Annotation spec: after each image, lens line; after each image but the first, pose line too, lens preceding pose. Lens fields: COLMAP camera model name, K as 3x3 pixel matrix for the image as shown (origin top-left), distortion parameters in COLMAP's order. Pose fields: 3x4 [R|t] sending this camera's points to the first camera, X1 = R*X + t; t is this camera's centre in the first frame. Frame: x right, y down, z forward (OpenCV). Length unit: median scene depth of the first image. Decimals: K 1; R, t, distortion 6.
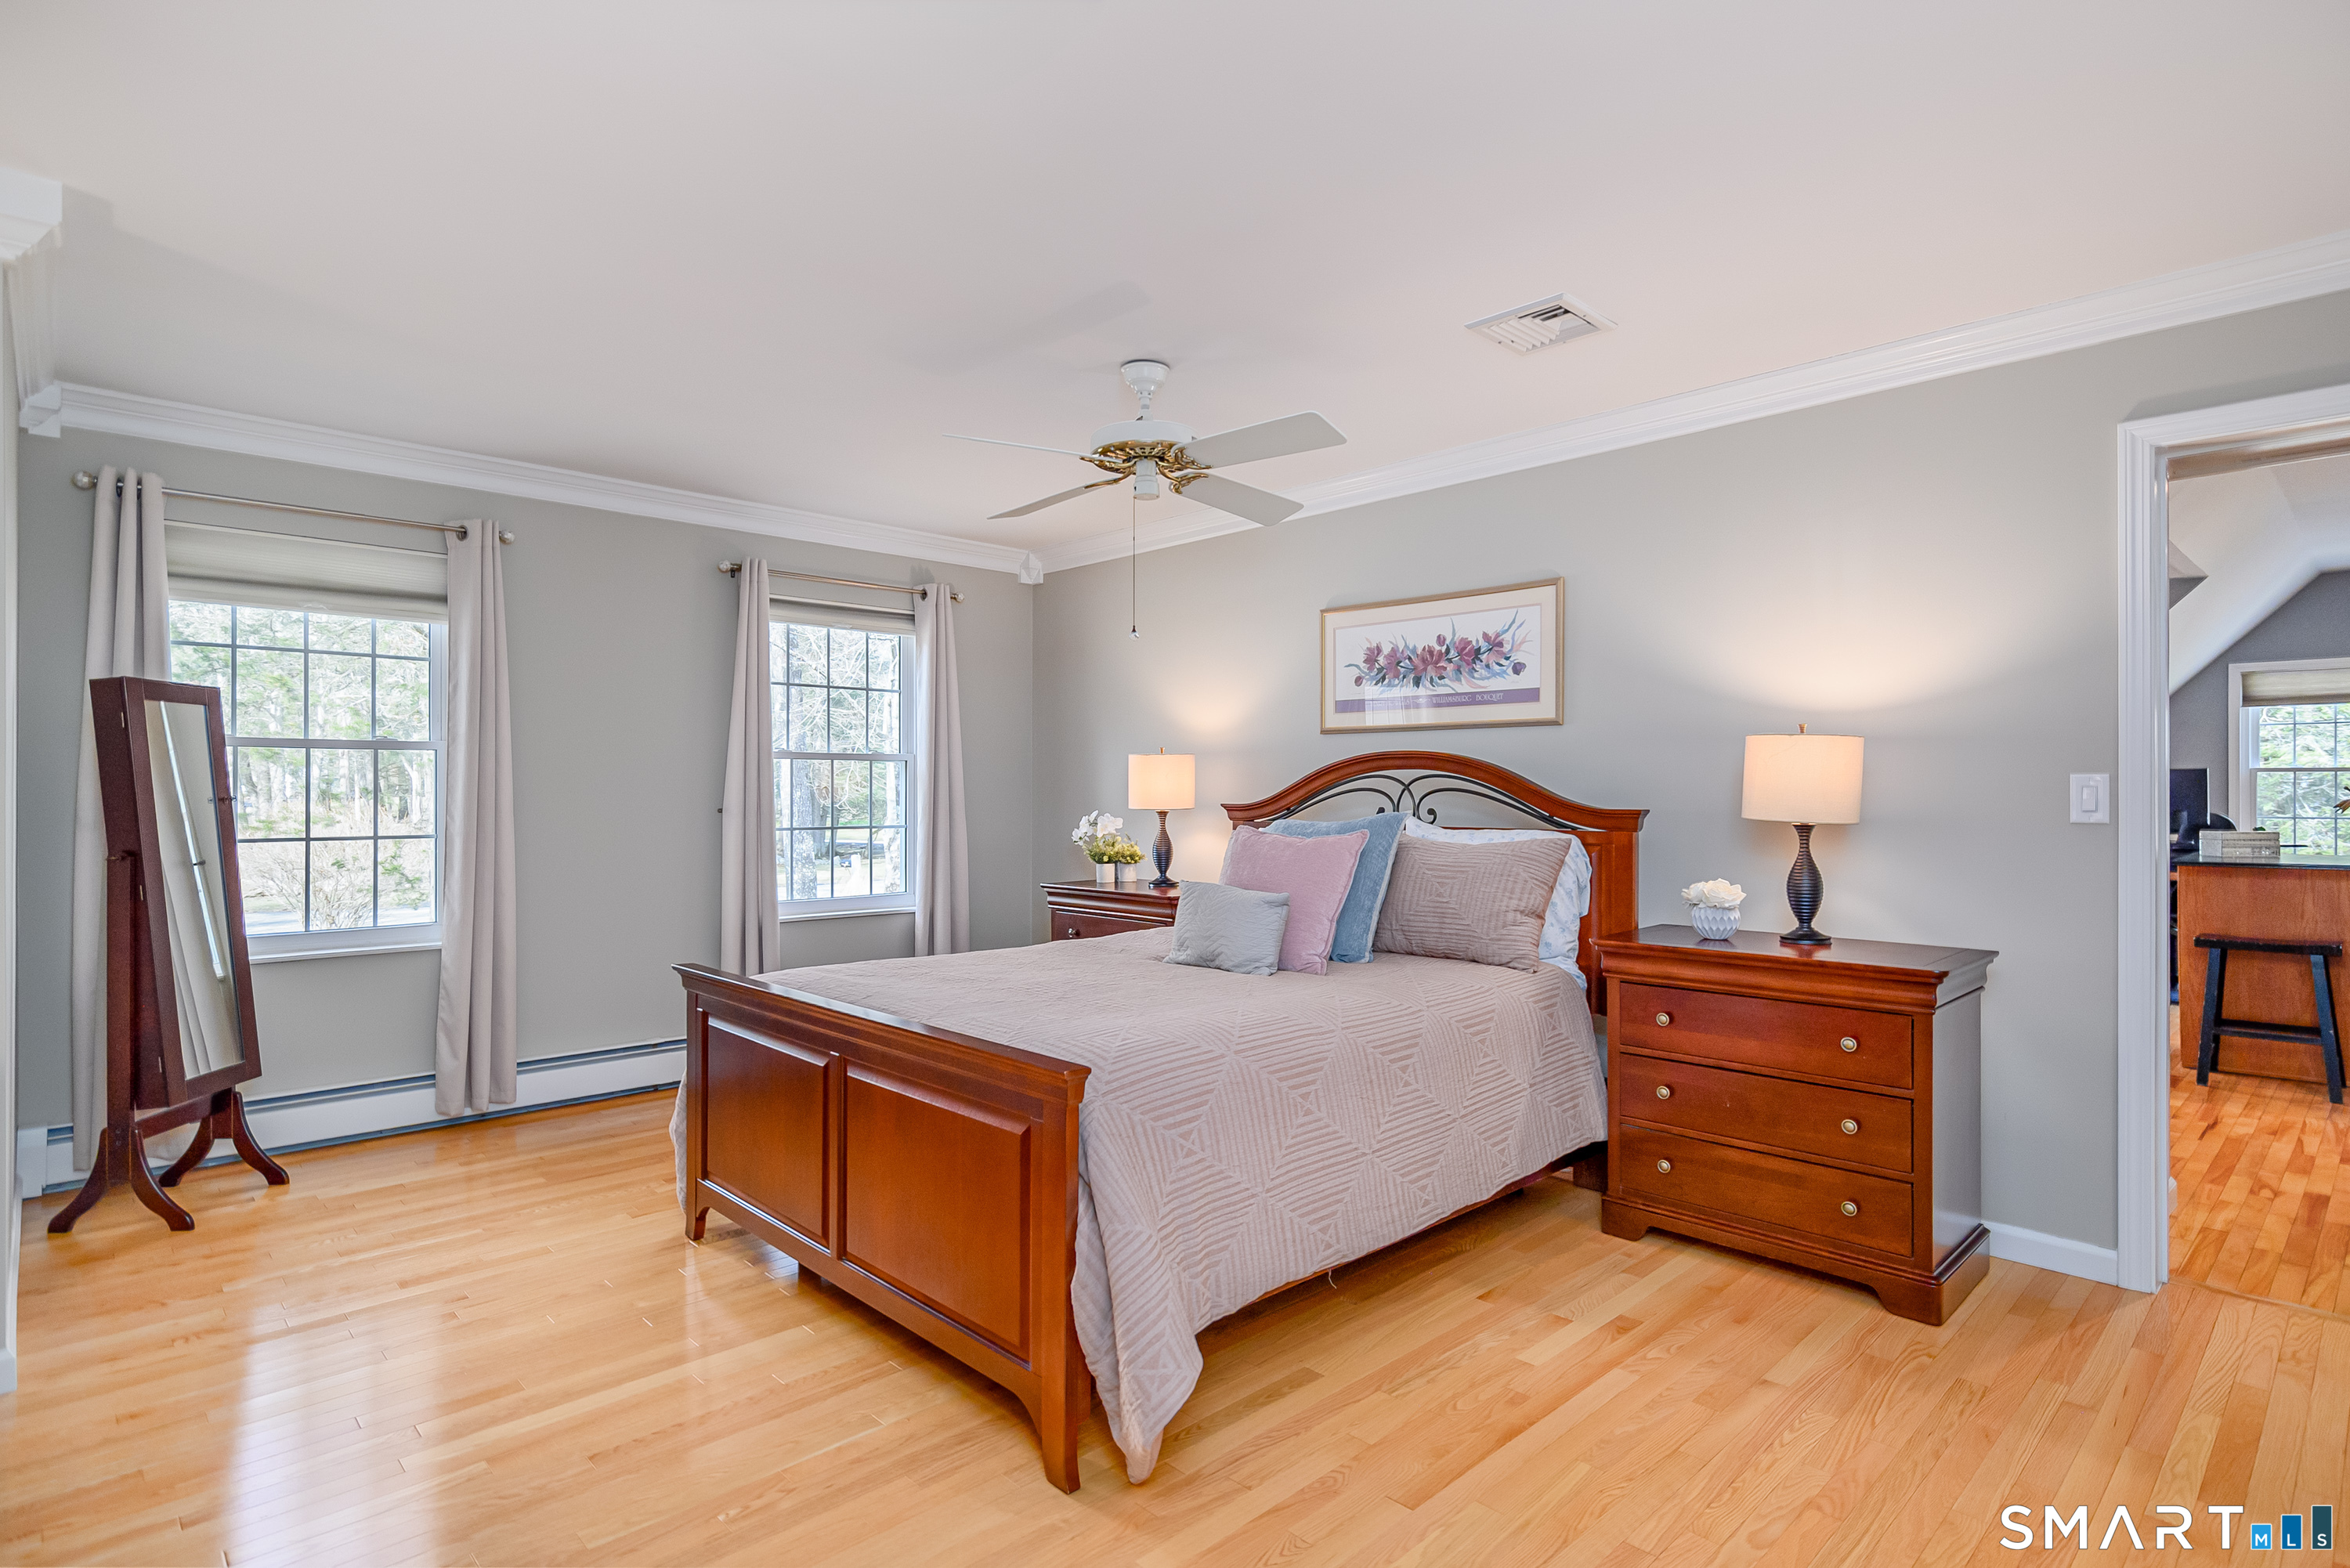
lens RADIAL K [[1195.4, 0, 1190.8], [0, 1195.4, 793.1], [0, 0, 1]] dist [-0.003581, 0.002917]
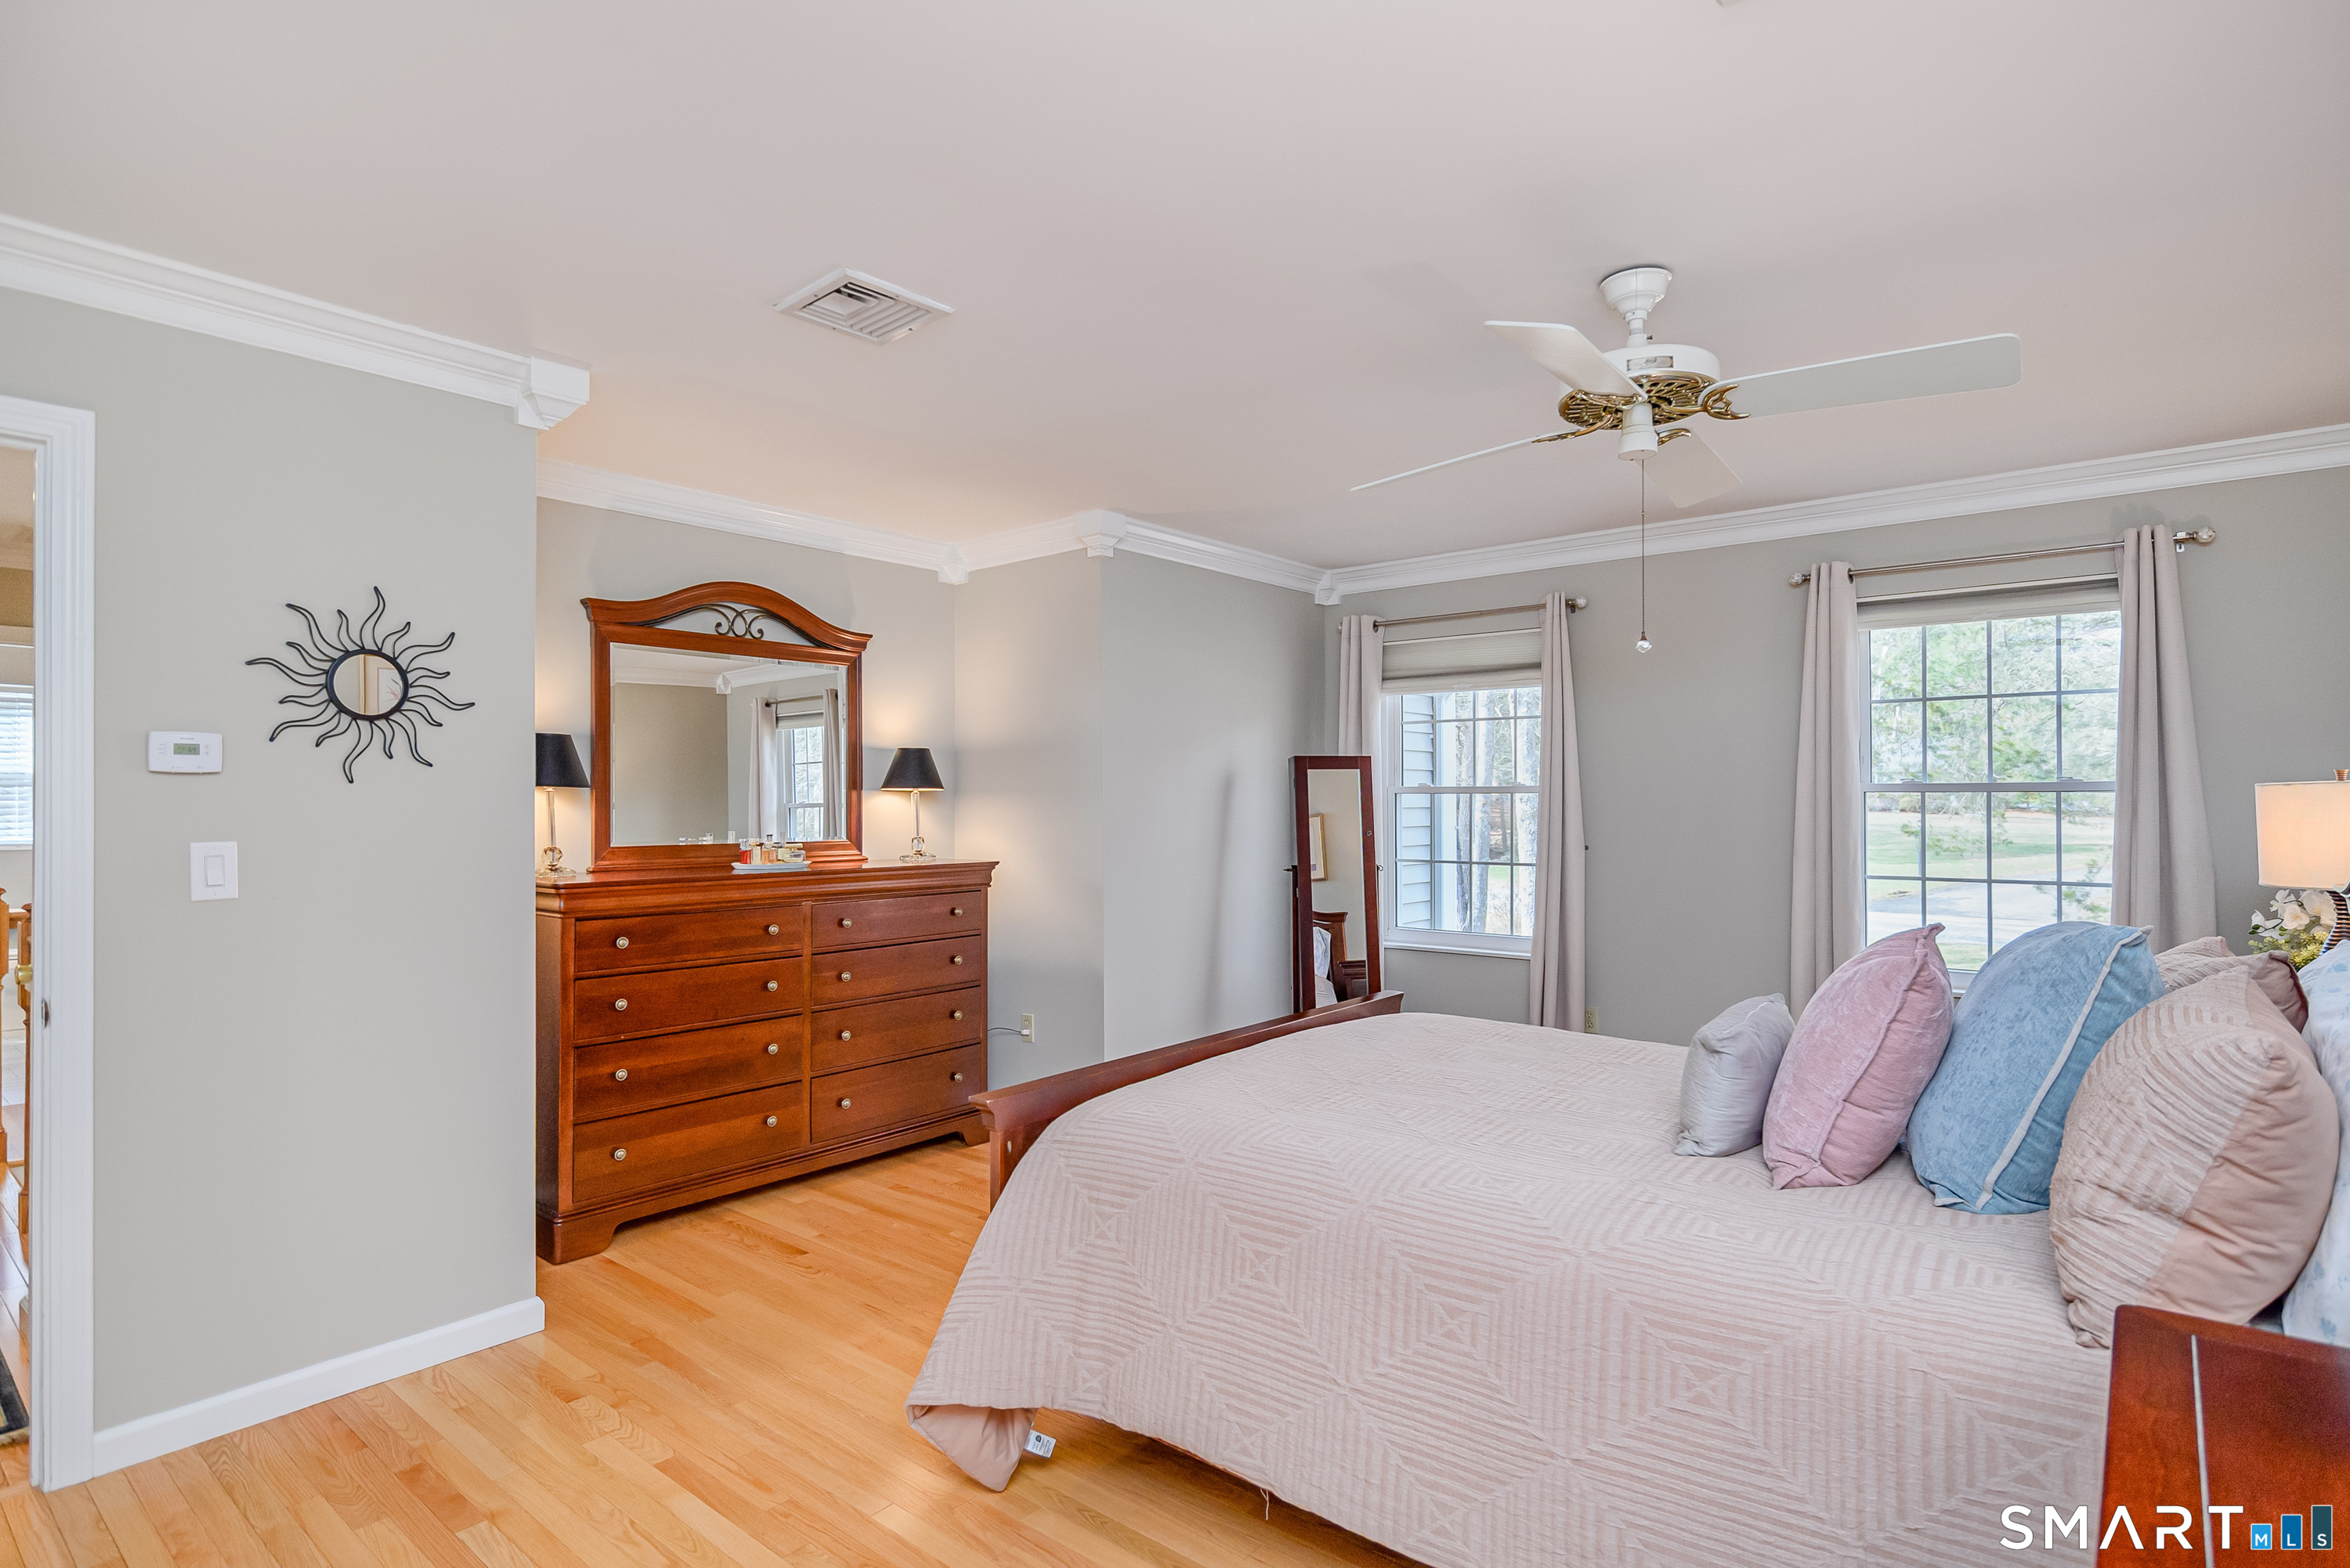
lens RADIAL K [[1195.4, 0, 1182.1], [0, 1195.4, 791.0], [0, 0, 1]] dist [-0.003581, 0.002917]
pose [[0.108267, -0.006305, -0.994102, 0.624716], [0.003605, 0.999976, -0.005950, -0.036683], [0.994115, -0.002939, 0.108287, 0.608823]]
